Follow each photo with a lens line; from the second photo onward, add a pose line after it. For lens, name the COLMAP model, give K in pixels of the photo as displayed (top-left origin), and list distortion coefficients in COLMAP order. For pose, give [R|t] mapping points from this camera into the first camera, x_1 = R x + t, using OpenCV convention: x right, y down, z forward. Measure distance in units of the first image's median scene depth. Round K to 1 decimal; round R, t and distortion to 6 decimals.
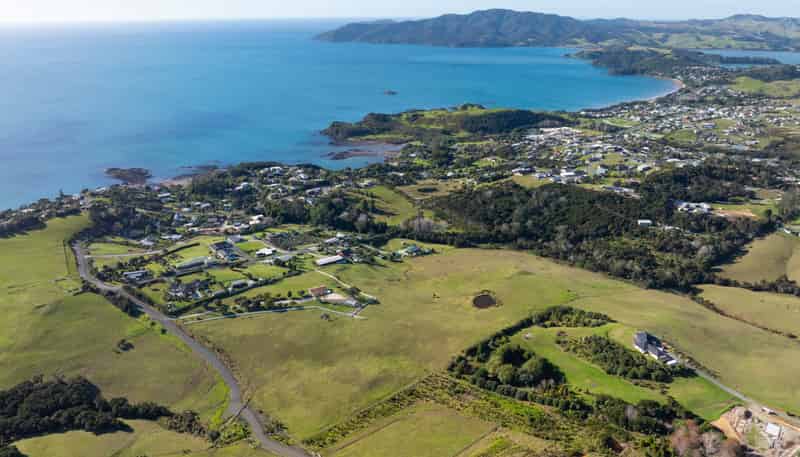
lens RADIAL K [[566.3, 0, 400.0], [0, 566.3, 228.5], [0, 0, 1]] dist [-0.037812, 0.002129]
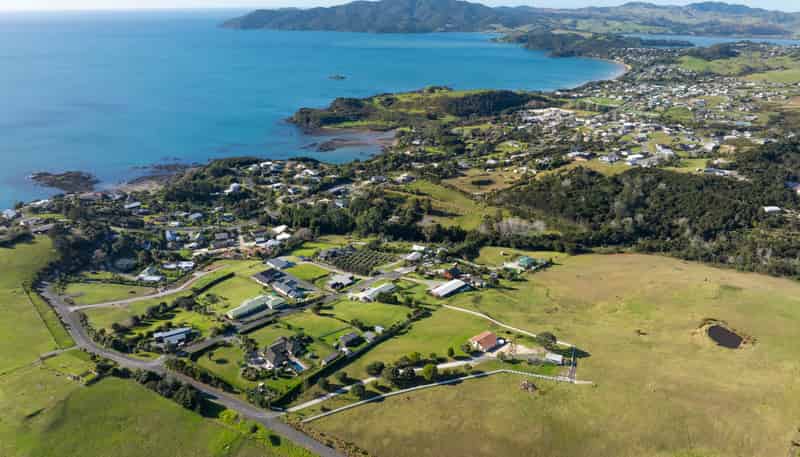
lens RADIAL K [[566.3, 0, 400.0], [0, 566.3, 228.5], [0, 0, 1]] dist [-0.037812, 0.002129]
pose [[0.984996, -0.058988, 0.162180, -0.226355], [0.056560, 0.998208, 0.019549, -0.027164], [-0.163043, -0.010083, 0.986567, 0.238059]]
